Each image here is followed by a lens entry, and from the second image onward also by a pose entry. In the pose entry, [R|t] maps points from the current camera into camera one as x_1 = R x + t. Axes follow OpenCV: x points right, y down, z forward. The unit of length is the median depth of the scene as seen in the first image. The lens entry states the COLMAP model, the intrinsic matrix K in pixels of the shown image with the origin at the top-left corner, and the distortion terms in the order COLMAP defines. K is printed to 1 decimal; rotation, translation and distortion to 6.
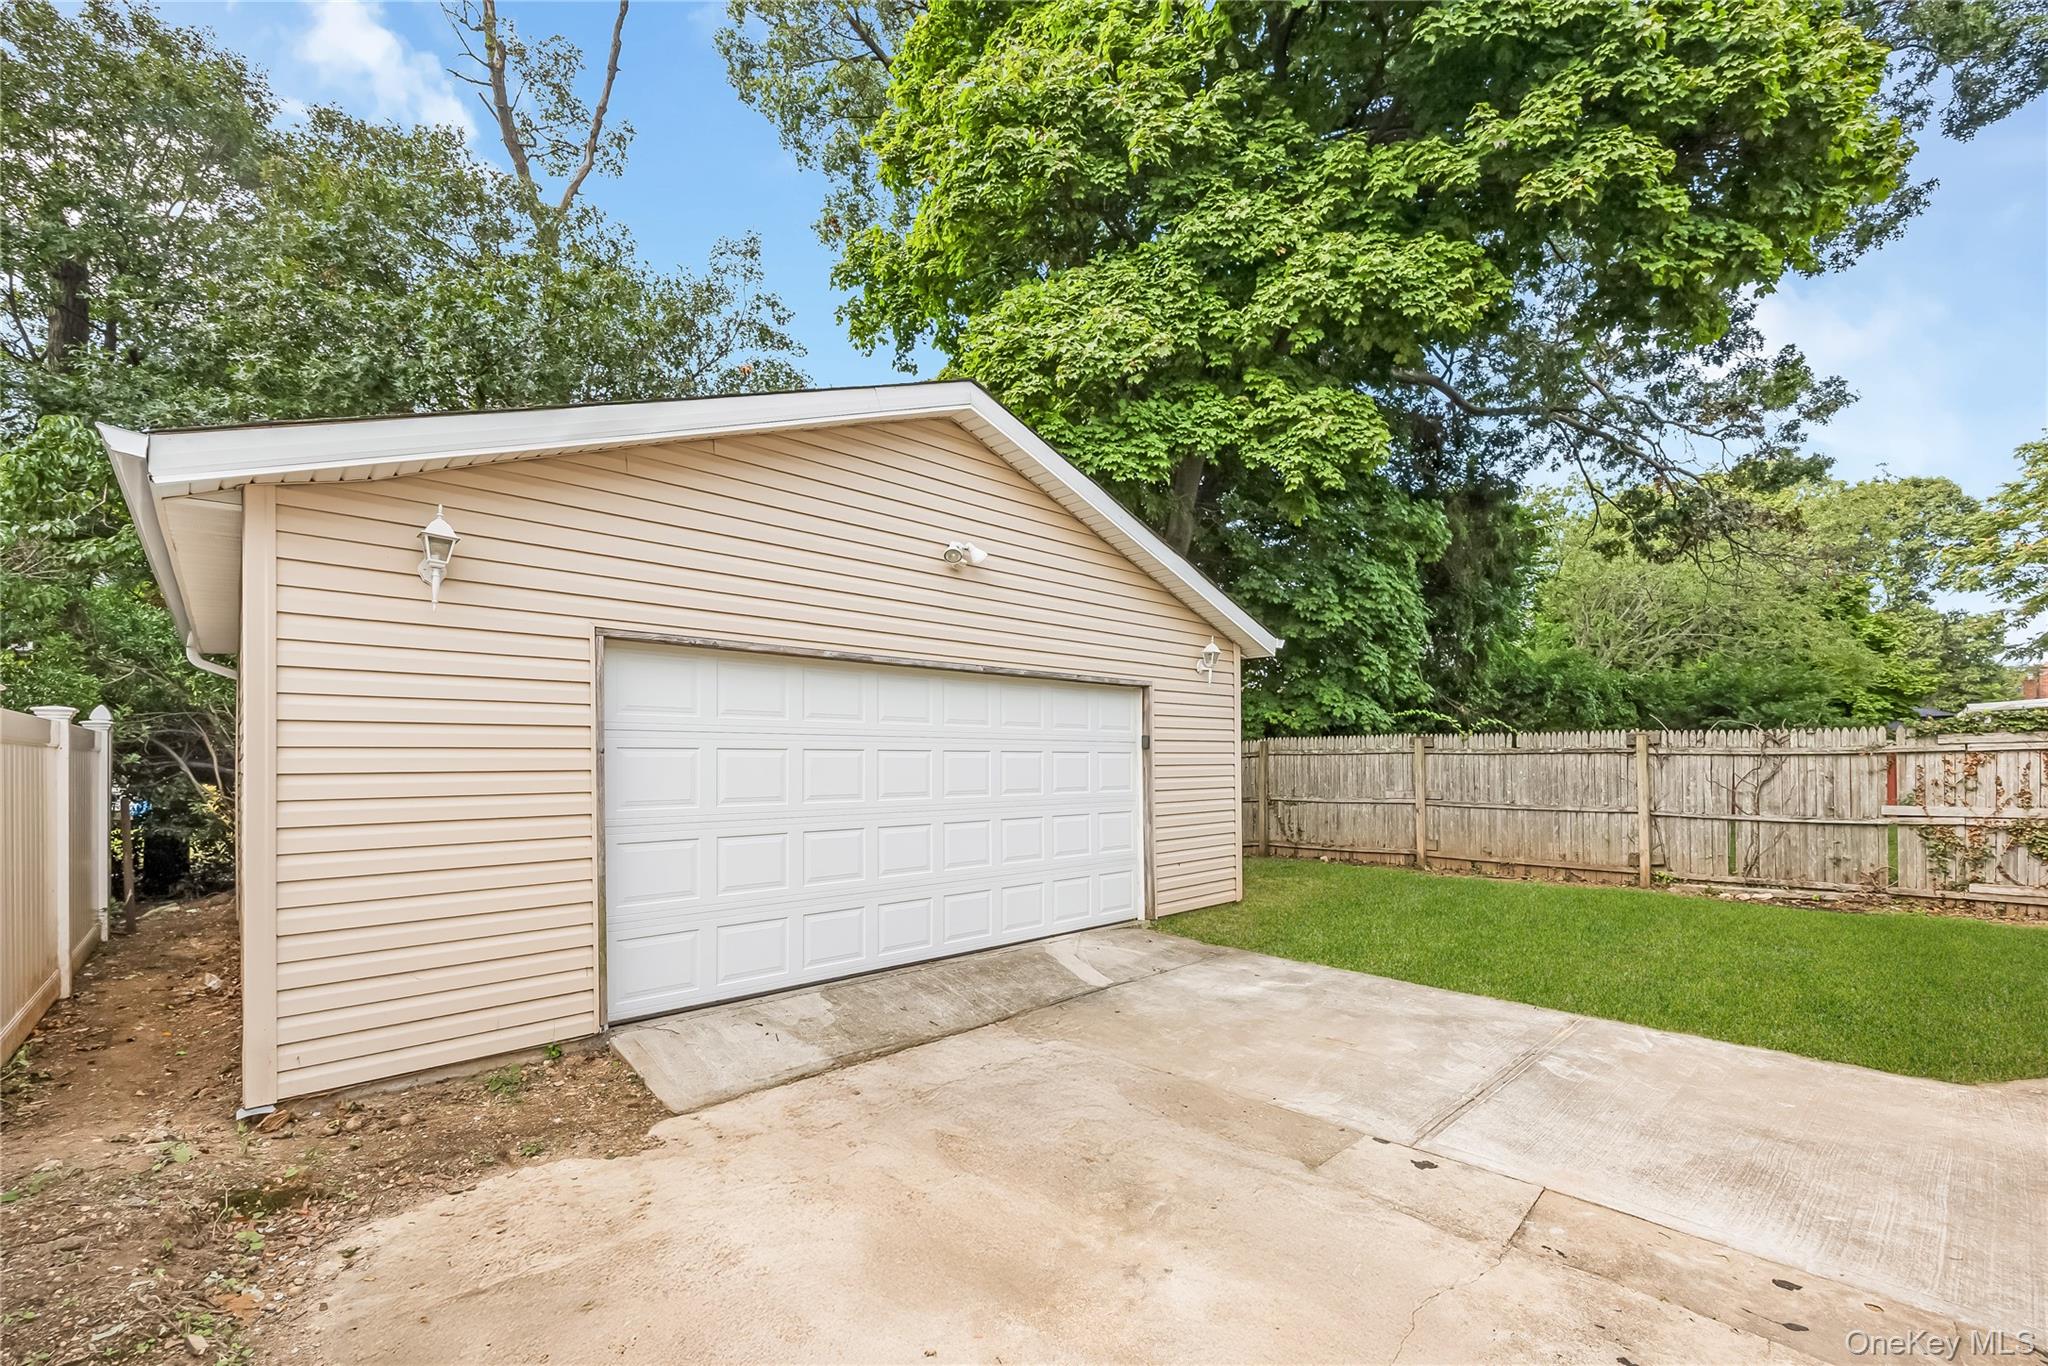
lens RADIAL K [[839.5, 0, 1020.9], [0, 839.5, 756.5], [0, 0, 1]] dist [0.010979, 0.000044]
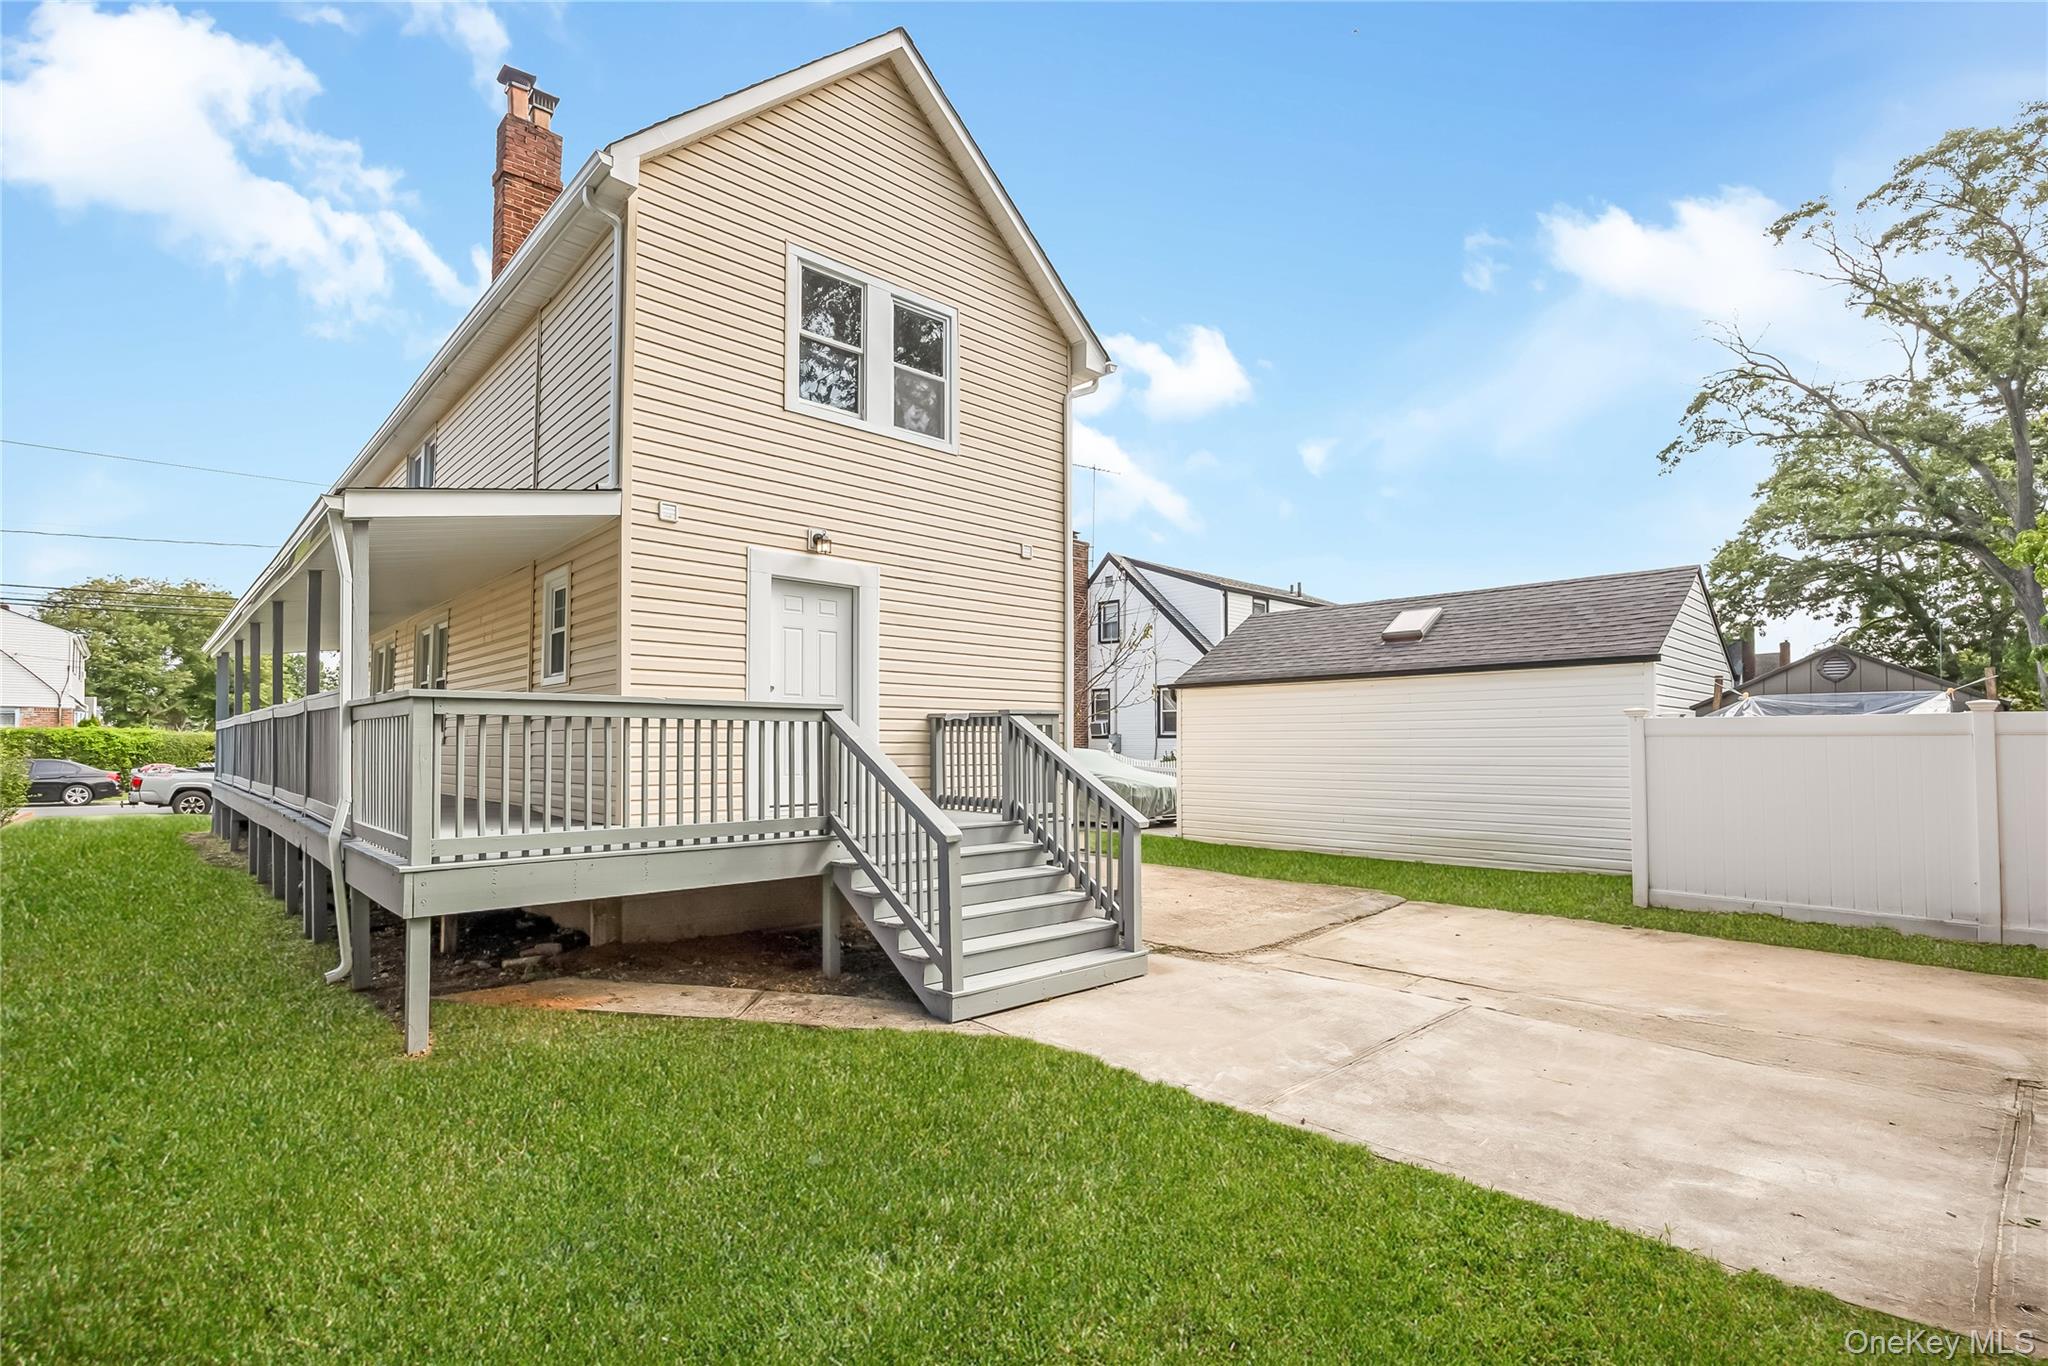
lens RADIAL K [[932.2, 0, 1034.8], [0, 932.2, 733.5], [0, 0, 1]] dist [-0.017346, -0.000691]
pose [[-0.999911, 0.010678, -0.008038, 0.646337], [0.010824, 0.999775, -0.018252, -0.009164], [0.007841, -0.018337, -0.999801, 1.373803]]
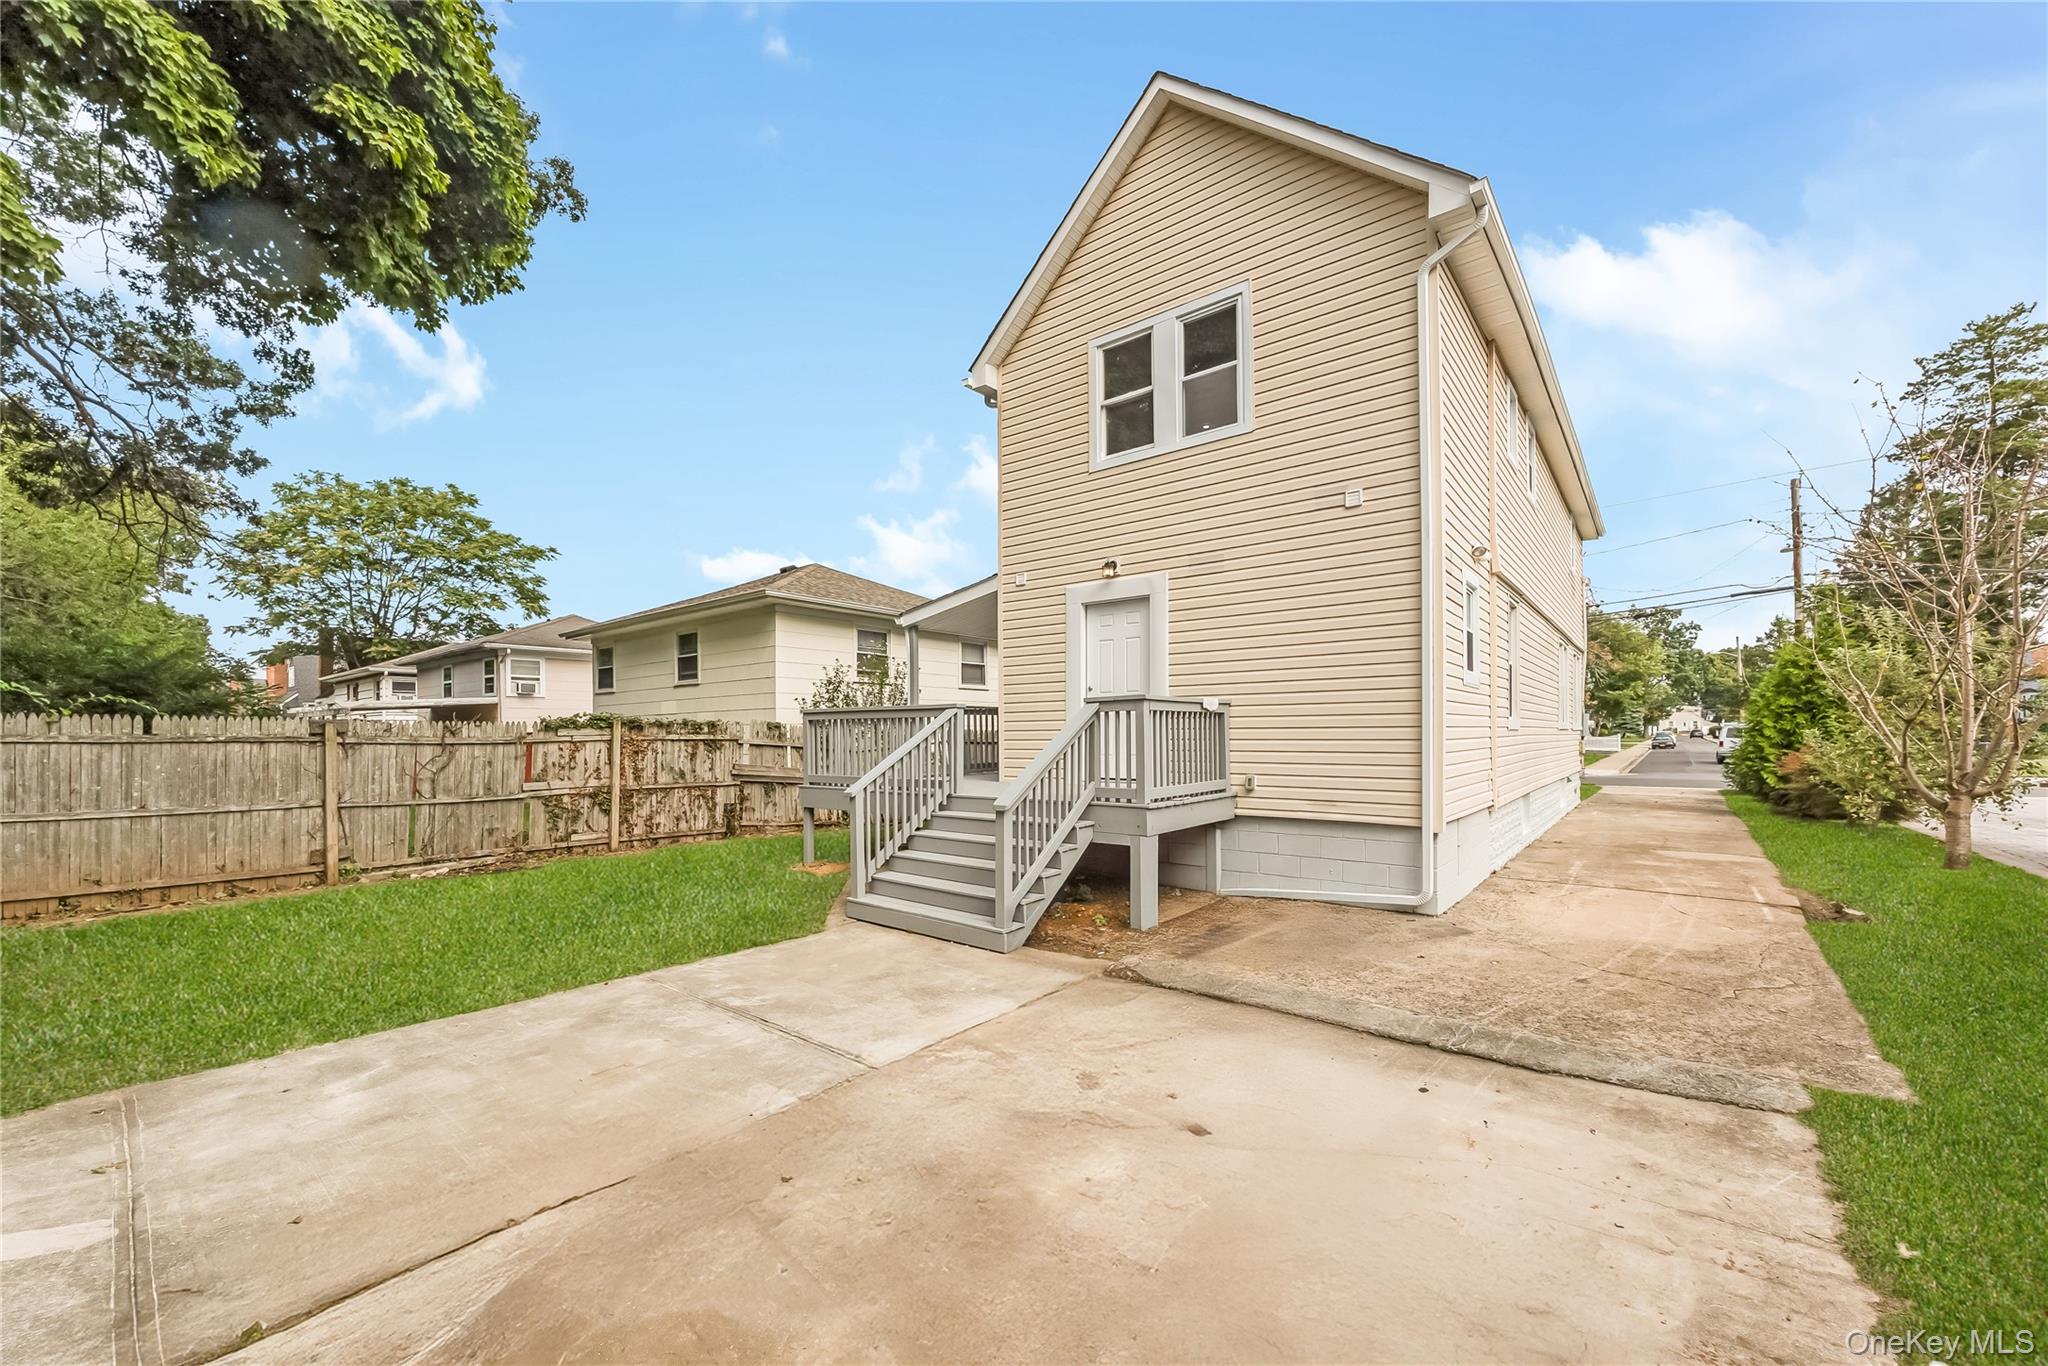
lens RADIAL K [[812.7, 0, 1033.7], [0, 812.7, 739.0], [0, 0, 1]] dist [-0.002461, -0.000182]
pose [[-0.136470, 0.005829, 0.990627, -0.363422], [0.003195, 0.999980, -0.005444, -0.000159], [-0.990639, 0.002422, -0.136486, 0.472301]]
